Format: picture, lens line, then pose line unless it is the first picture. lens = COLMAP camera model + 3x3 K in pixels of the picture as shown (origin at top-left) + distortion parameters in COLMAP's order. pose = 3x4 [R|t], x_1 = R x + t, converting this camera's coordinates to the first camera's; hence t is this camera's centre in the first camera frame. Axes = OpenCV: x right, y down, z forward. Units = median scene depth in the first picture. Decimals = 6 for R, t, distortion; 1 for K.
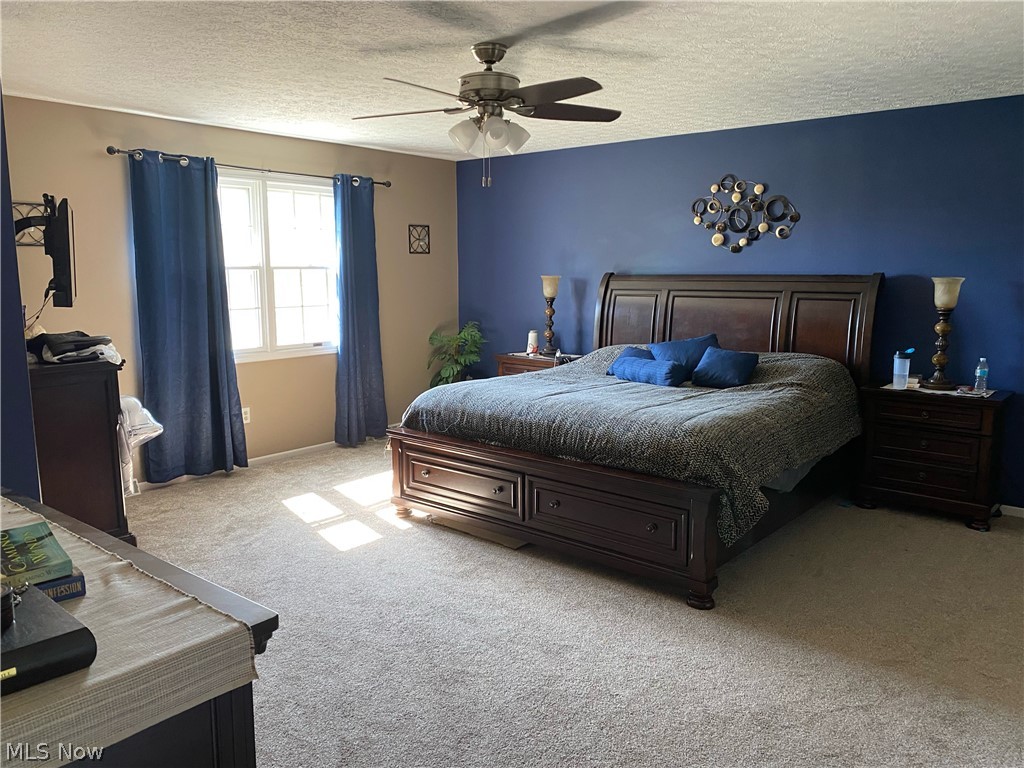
lens RADIAL K [[781.5, 0, 509.9], [0, 781.5, 386.4], [0, 0, 1]] dist [0.037143, -0.034788]
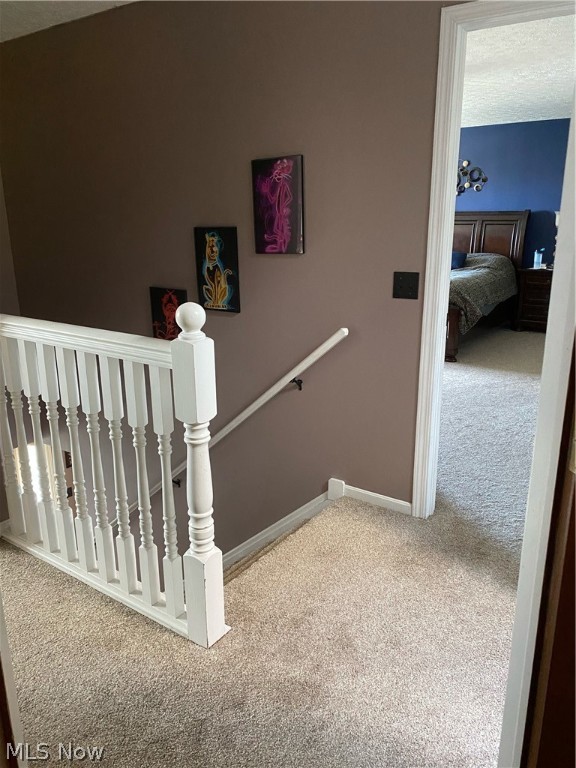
lens RADIAL K [[586.1, 0, 289.9], [0, 586.1, 384.7], [0, 0, 1]] dist [0.037143, -0.034788]
pose [[0.995564, -0.026083, 0.090397, -0.249948], [0.014940, 0.992440, 0.121814, 0.094914], [-0.092891, -0.119923, 0.988428, -0.419191]]
